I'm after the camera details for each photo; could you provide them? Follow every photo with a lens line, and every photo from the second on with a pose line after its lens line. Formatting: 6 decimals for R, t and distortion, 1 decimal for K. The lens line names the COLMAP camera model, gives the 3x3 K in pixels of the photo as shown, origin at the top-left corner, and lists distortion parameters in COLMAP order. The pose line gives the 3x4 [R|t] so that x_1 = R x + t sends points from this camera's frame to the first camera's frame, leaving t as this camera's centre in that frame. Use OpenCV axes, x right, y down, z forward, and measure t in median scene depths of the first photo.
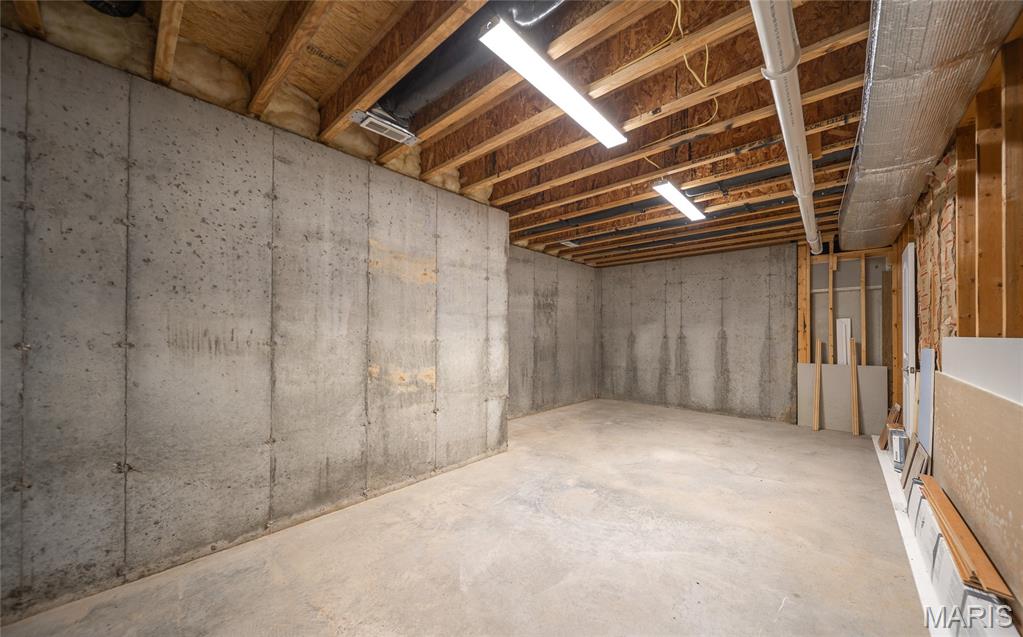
lens RADIAL K [[356.3, 0, 520.4], [0, 356.3, 335.2], [0, 0, 1]] dist [-0.000799, -0.000168]
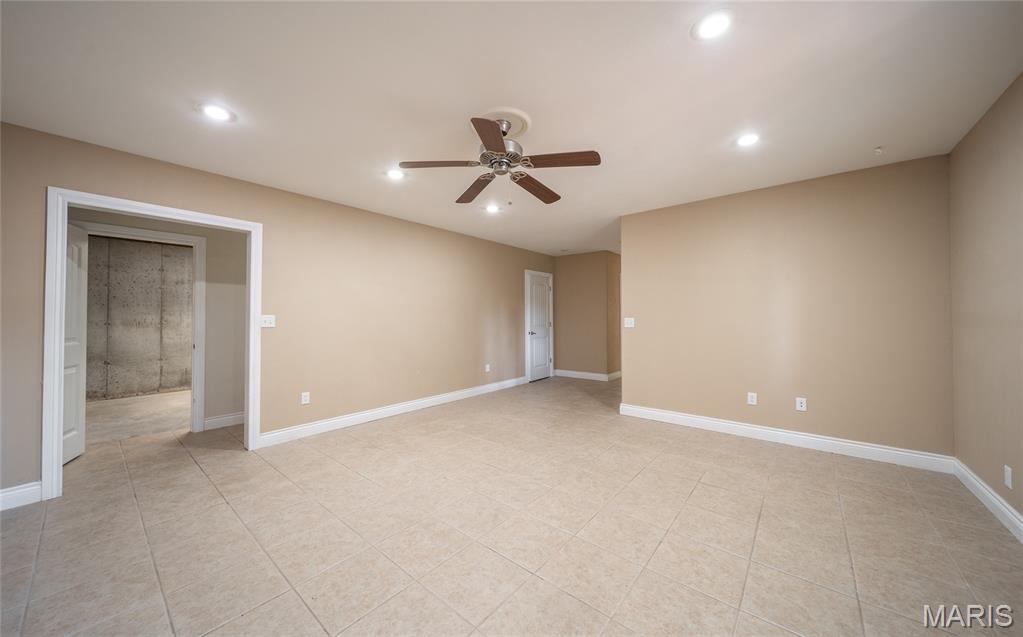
lens RADIAL K [[356.3, 0, 505.1], [0, 356.3, 315.0], [0, 0, 1]] dist [-0.000799, -0.000168]
pose [[0.999704, -0.001058, 0.024295, 1.914526], [0.001231, 0.999974, -0.007119, -0.021639], [-0.024286, 0.007147, 0.999679, -1.833030]]
